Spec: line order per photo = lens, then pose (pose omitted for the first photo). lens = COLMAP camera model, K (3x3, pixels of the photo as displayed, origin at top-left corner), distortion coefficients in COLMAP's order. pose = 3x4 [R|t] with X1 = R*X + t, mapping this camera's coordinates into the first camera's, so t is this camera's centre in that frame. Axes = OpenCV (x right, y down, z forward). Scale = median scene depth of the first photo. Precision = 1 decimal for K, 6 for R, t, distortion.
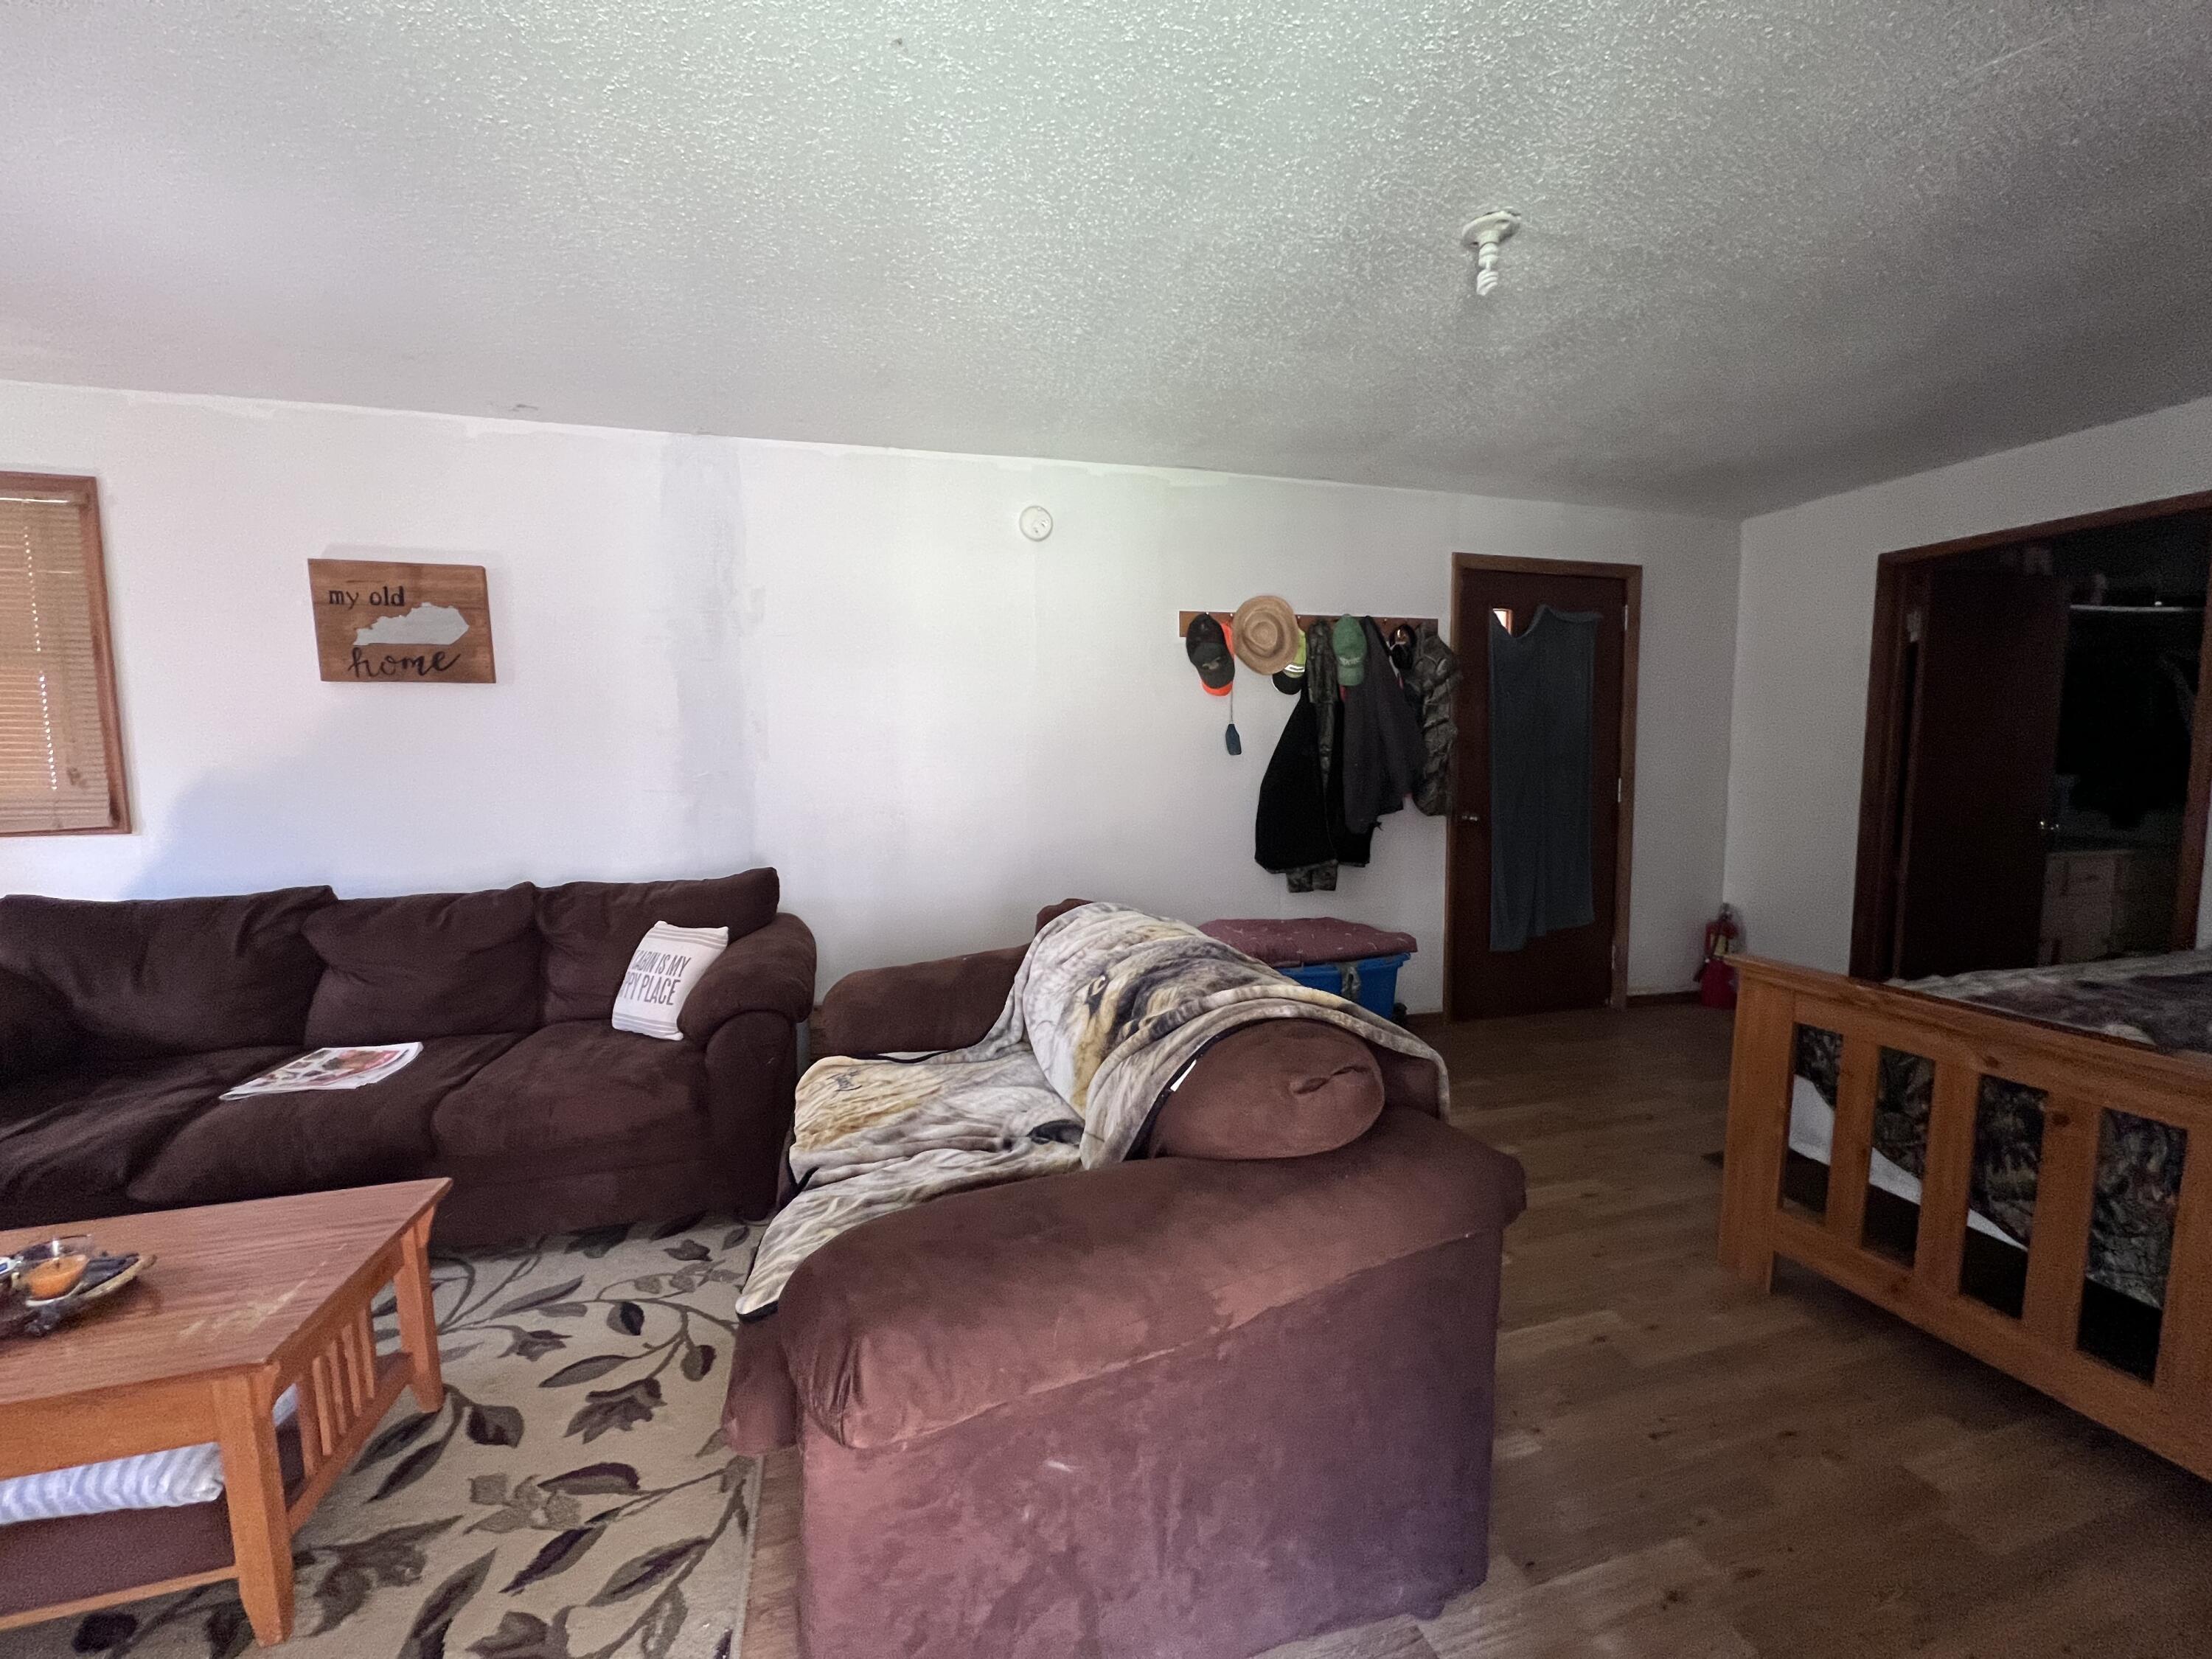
lens RADIAL K [[879.5, 0, 1109.8], [0, 879.5, 836.8], [0, 0, 1]] dist [0.002311, 0.000179]
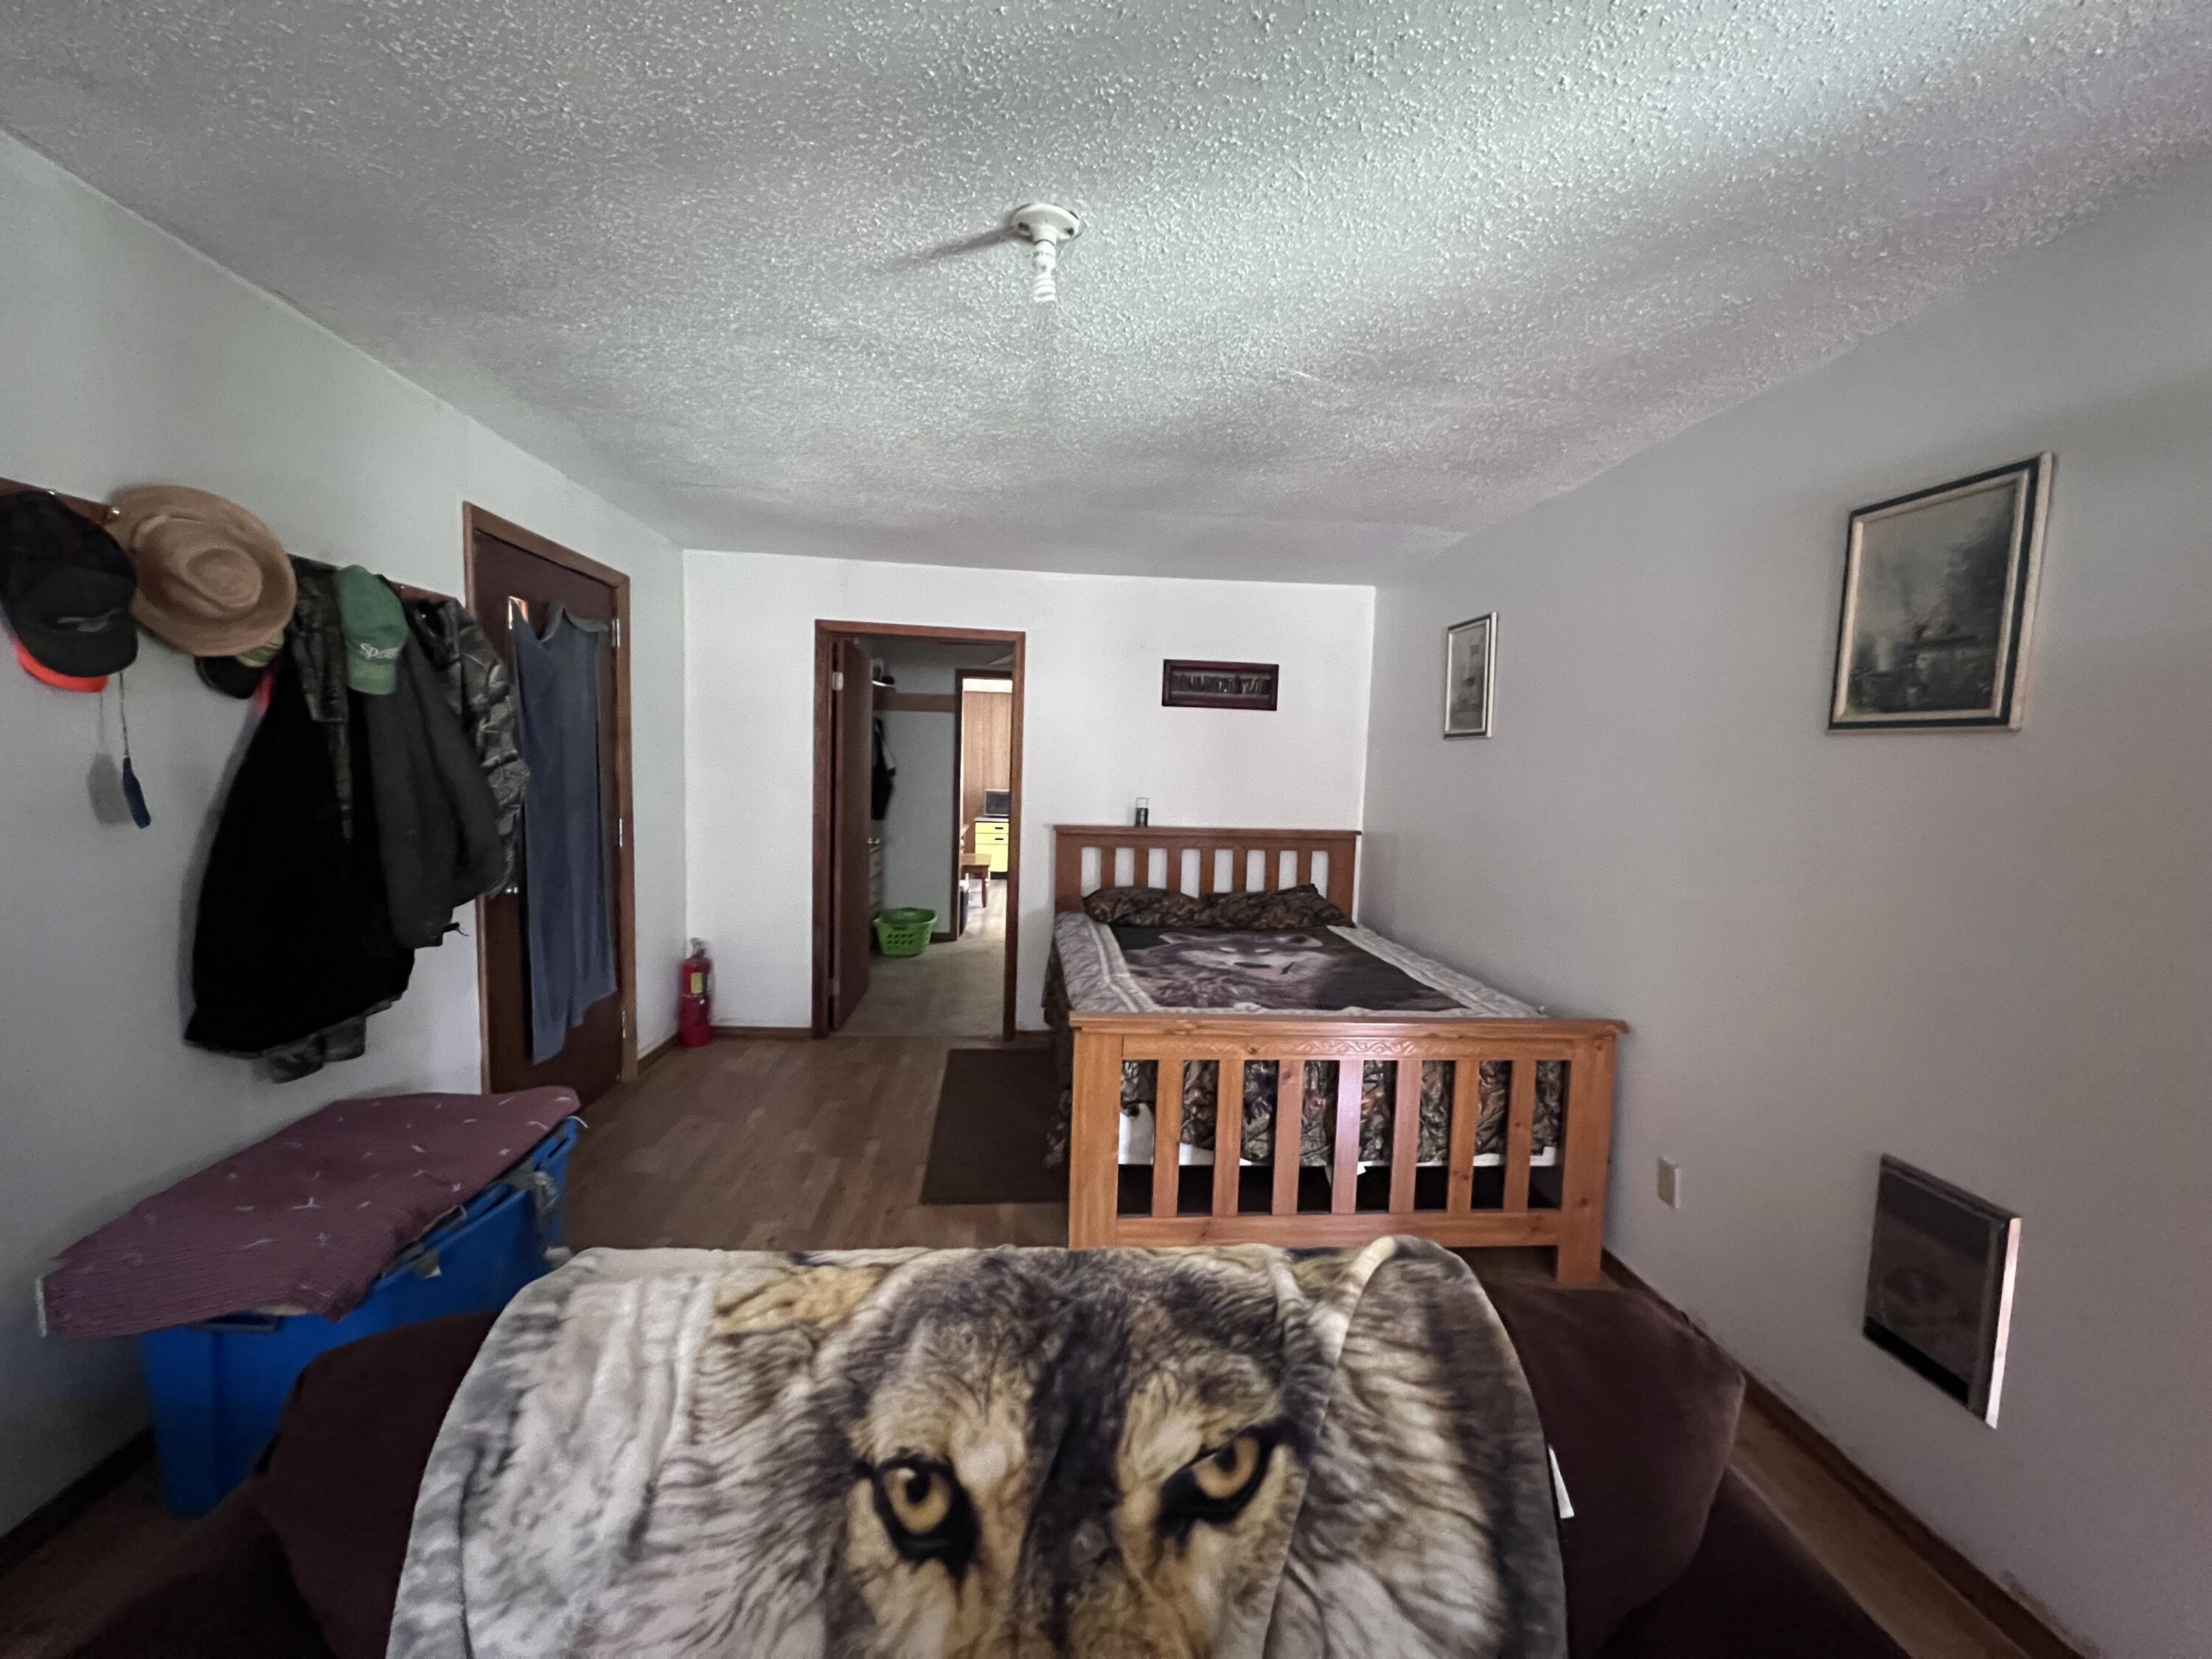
lens RADIAL K [[879.5, 0, 1109.8], [0, 879.5, 836.8], [0, 0, 1]] dist [0.002311, 0.000179]
pose [[0.184112, -0.070032, 0.980407, -0.204918], [0.048161, 0.996903, 0.062166, -0.090850], [-0.981725, 0.035771, 0.186915, 0.421818]]
